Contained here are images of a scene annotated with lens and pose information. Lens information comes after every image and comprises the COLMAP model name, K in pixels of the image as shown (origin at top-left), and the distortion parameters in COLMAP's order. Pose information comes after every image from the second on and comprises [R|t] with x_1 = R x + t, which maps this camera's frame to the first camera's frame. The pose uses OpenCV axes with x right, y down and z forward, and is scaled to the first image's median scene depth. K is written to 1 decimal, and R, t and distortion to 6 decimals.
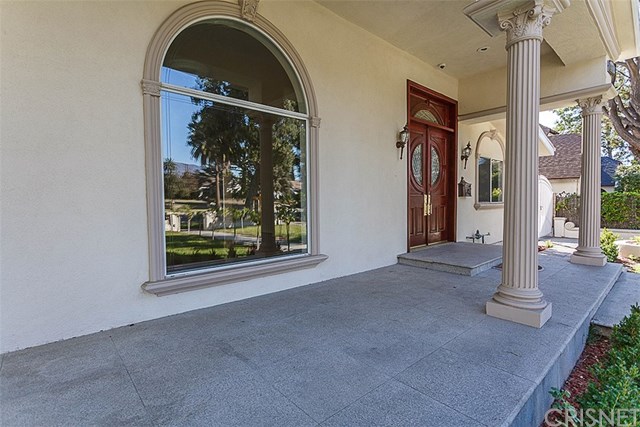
lens RADIAL K [[310.4, 0, 317.2], [0, 310.4, 215.3], [0, 0, 1]] dist [0.003741, 0.000463]
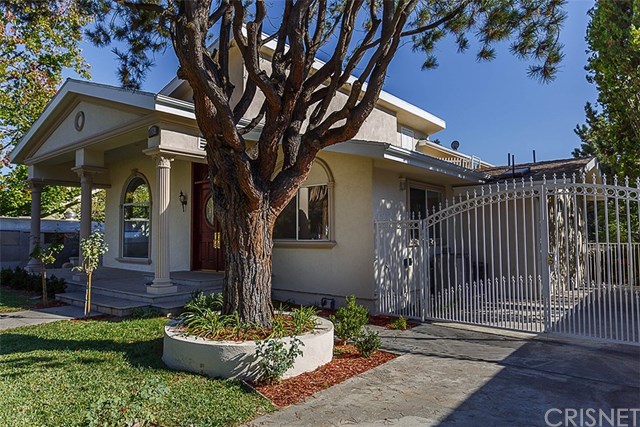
lens RADIAL K [[435.8, 0, 321.7], [0, 435.8, 209.4], [0, 0, 1]] dist [0.003446, 0.000154]
pose [[0.148761, -0.049184, -0.987649, 2.268693], [-0.039762, 0.997657, -0.055672, -0.079128], [0.988073, 0.047553, 0.146457, 1.175605]]
